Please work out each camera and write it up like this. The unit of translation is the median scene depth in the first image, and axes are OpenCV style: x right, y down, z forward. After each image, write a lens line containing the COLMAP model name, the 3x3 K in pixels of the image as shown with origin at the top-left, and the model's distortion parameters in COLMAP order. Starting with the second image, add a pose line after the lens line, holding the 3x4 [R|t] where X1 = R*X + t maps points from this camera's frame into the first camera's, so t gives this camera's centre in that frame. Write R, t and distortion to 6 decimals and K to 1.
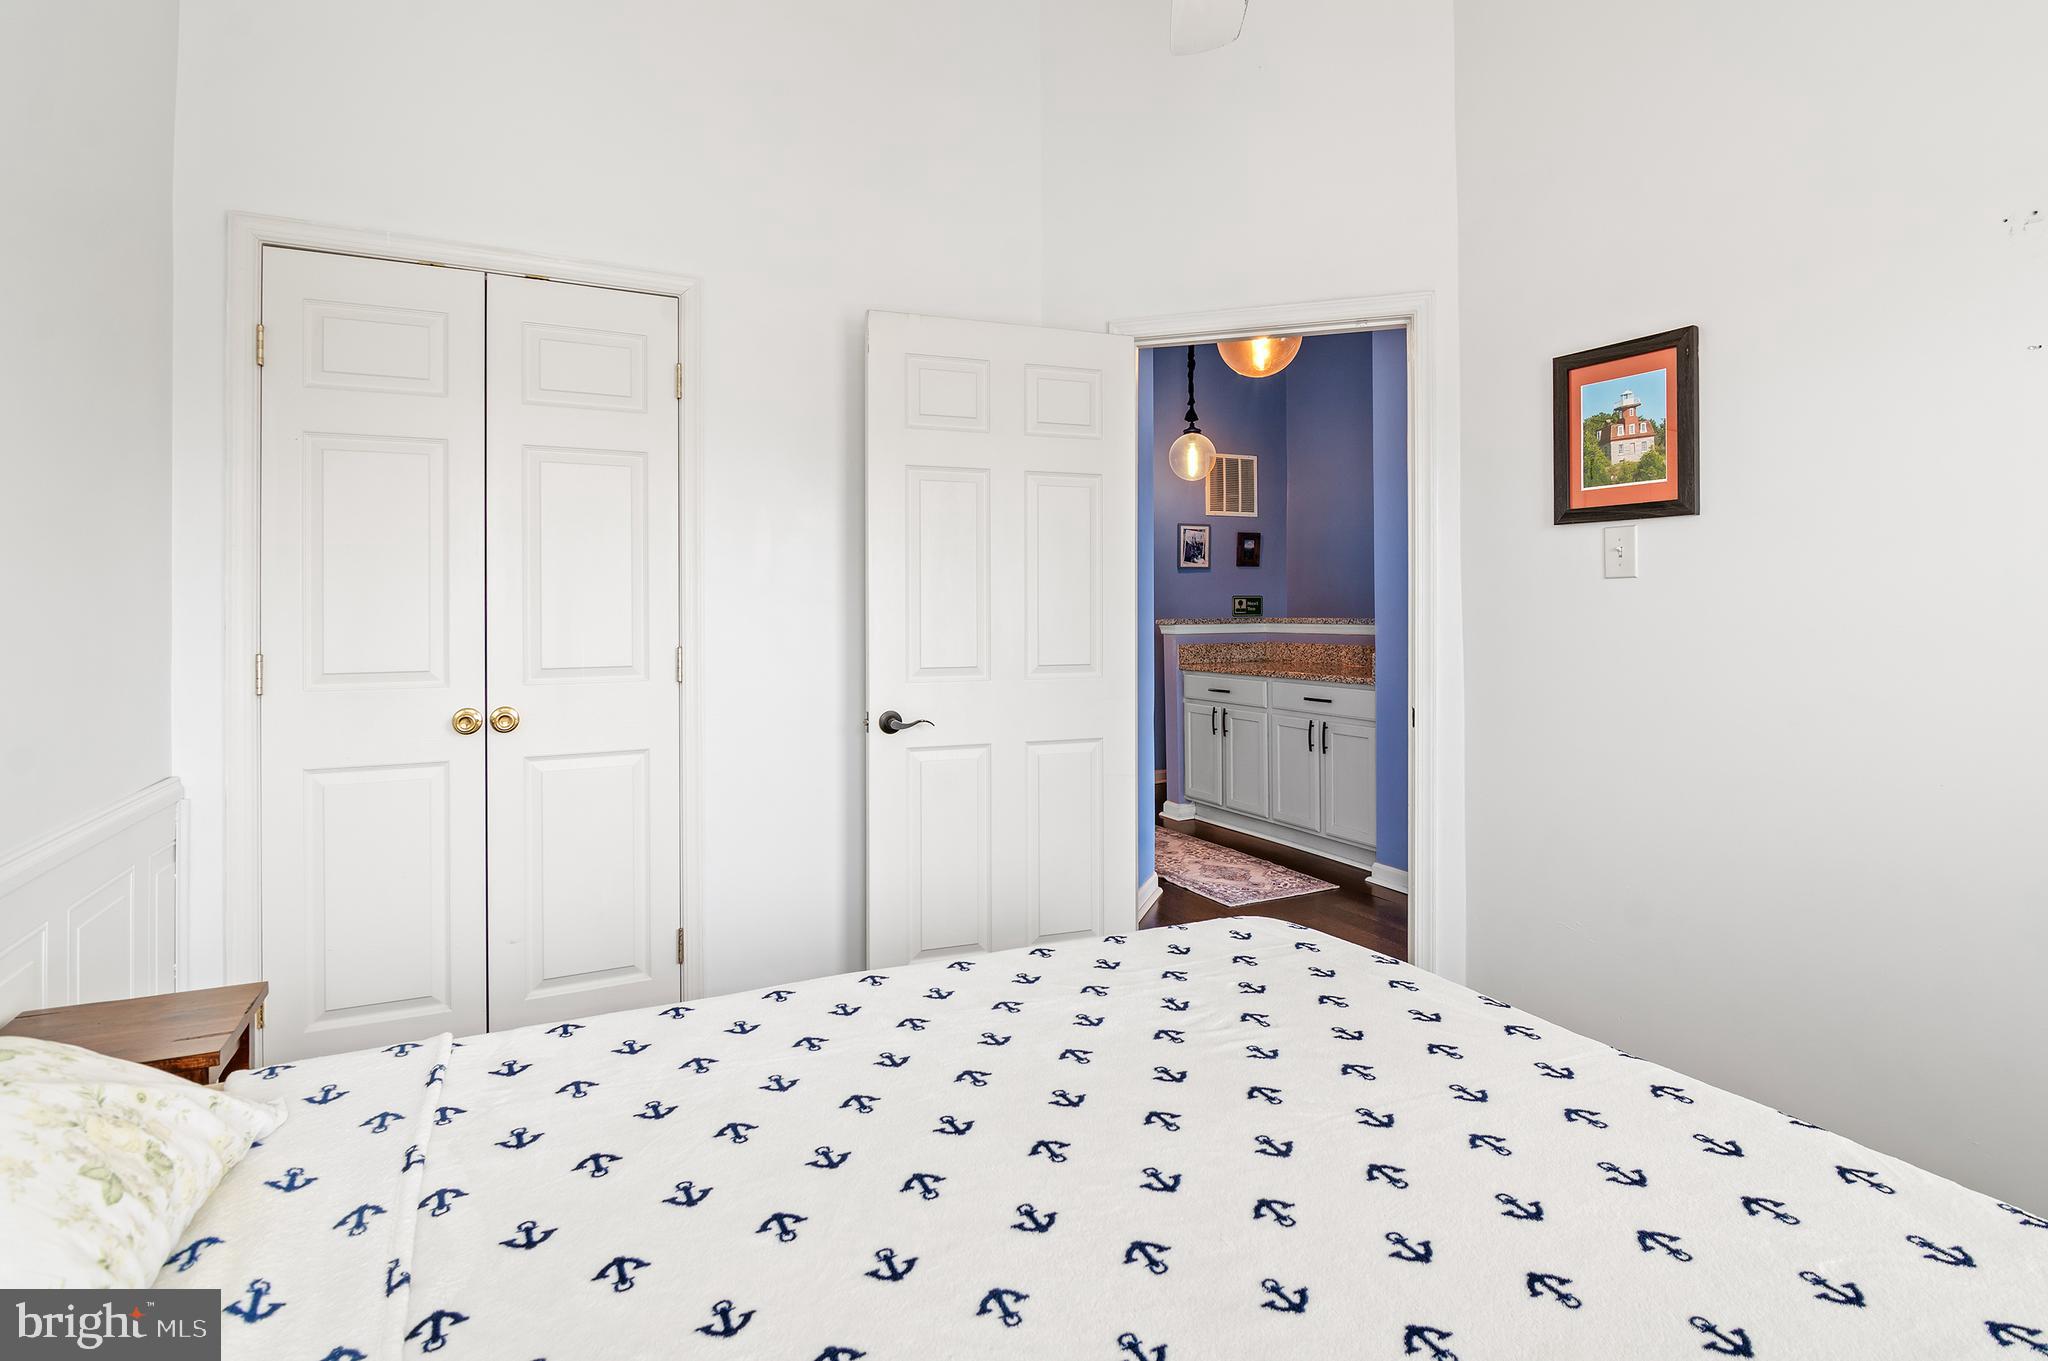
lens RADIAL K [[1029.7, 0, 1027.5], [0, 1029.7, 577.1], [0, 0, 1]] dist [-0.007077, -0.001567]
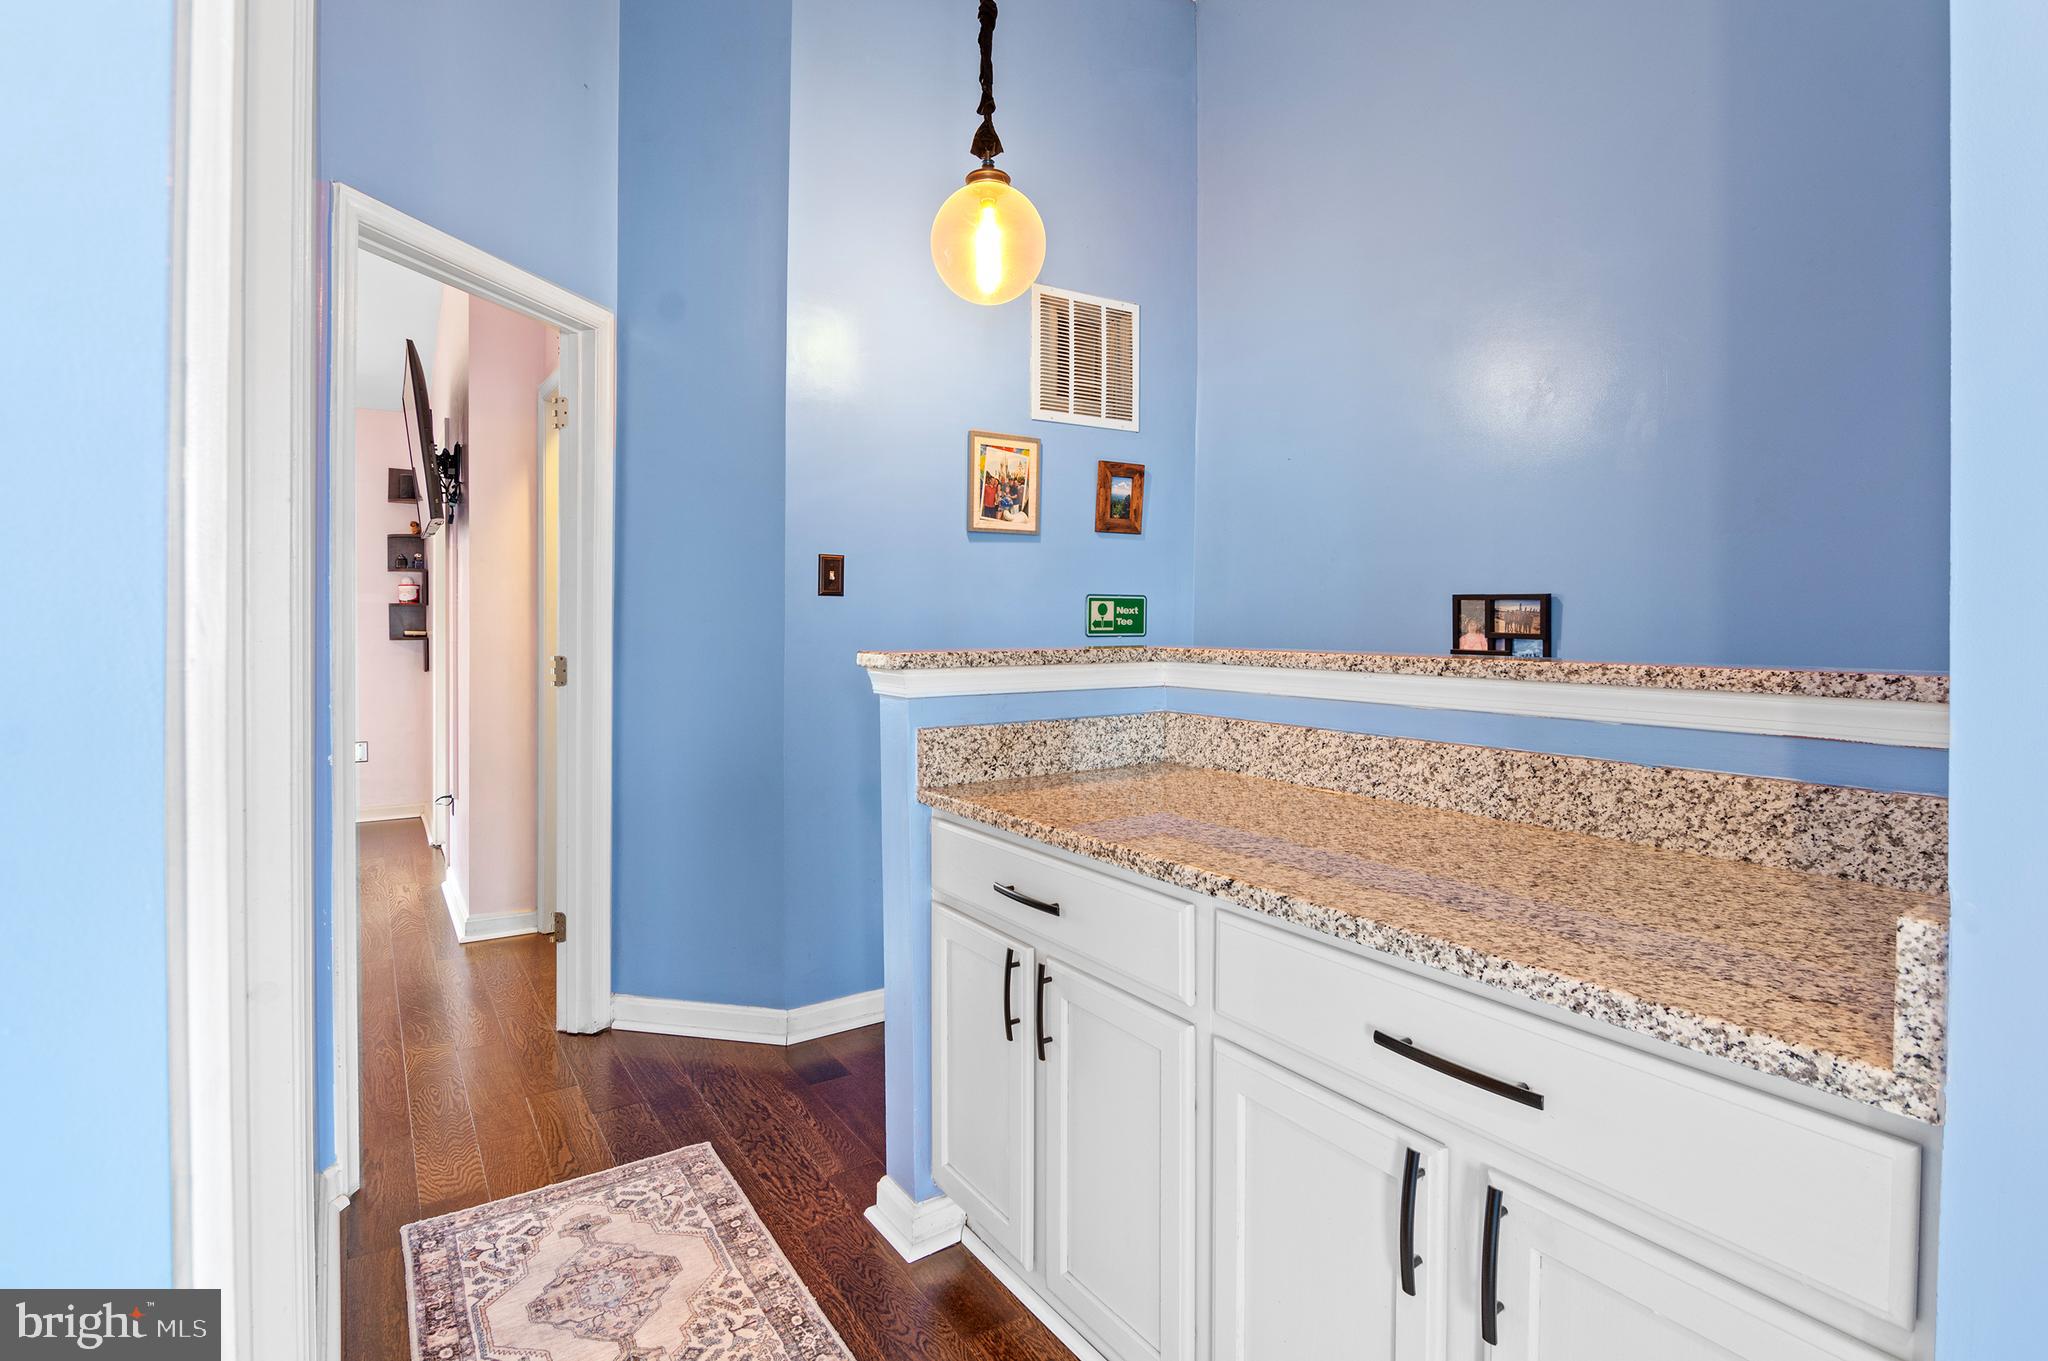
lens RADIAL K [[1029.7, 0, 1027.5], [0, 1029.7, 577.1], [0, 0, 1]] dist [-0.007077, -0.001567]
pose [[0.991615, 0.012876, 0.128585, 0.113999], [-0.011732, 0.999885, -0.009649, 0.015671], [-0.128694, 0.008060, 0.991652, 0.545624]]
